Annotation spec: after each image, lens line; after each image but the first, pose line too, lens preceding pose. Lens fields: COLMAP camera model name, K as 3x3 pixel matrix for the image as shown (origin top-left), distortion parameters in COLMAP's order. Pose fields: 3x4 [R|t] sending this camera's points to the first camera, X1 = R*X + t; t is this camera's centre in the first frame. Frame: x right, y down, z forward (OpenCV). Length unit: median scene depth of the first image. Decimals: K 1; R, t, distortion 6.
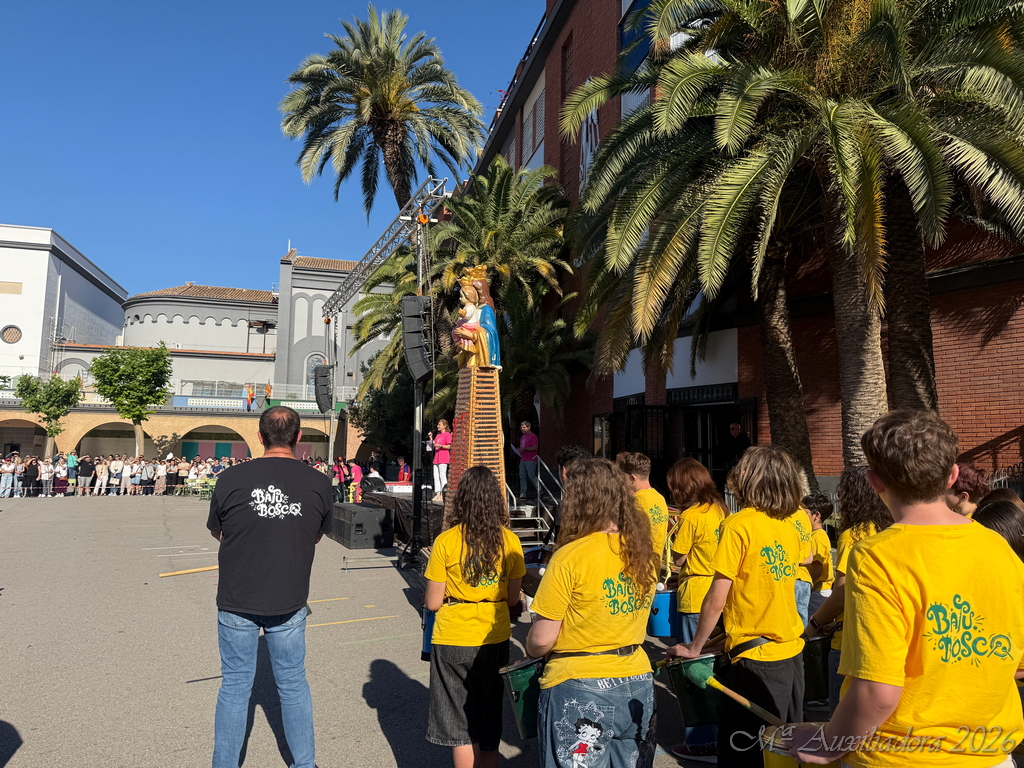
lens RADIAL K [[721.2, 0, 514.4], [0, 721.2, 383.7], [0, 0, 1]] dist [0.053781, -0.067653]
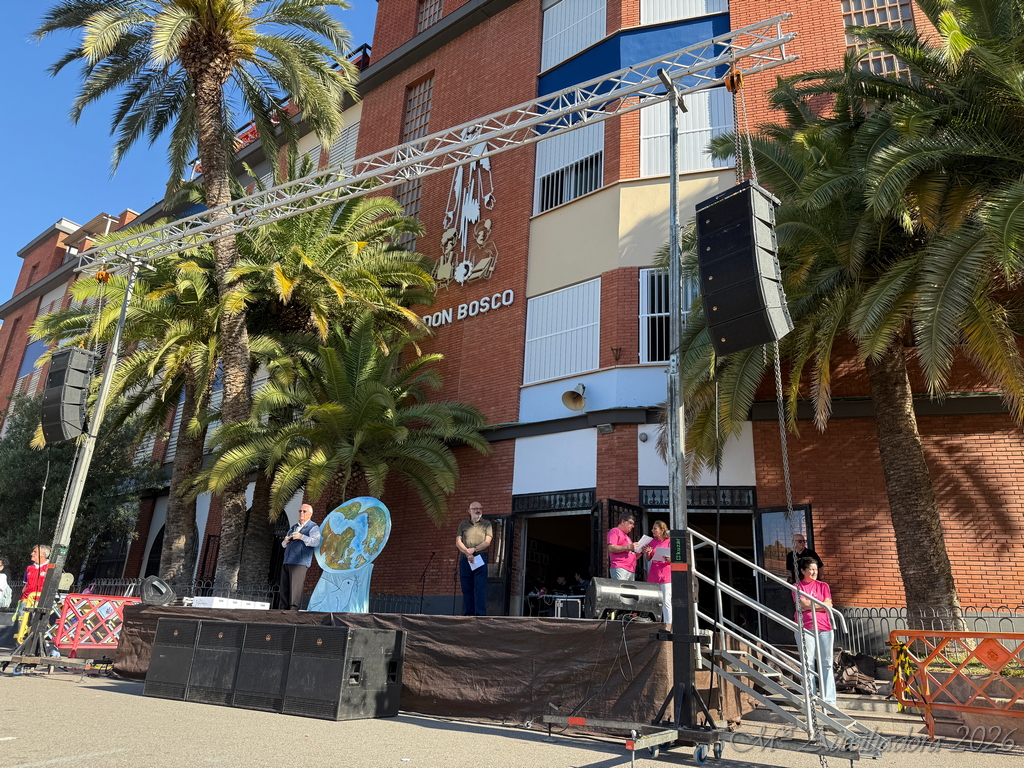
lens RADIAL K [[717.1, 0, 507.2], [0, 717.1, 384.2], [0, 0, 1]] dist [0.054316, -0.059543]
pose [[0.794468, 0.226476, 0.563497, -0.344211], [-0.107635, 0.965684, -0.236366, 0.094336], [-0.597691, 0.127133, 0.791582, 0.438526]]
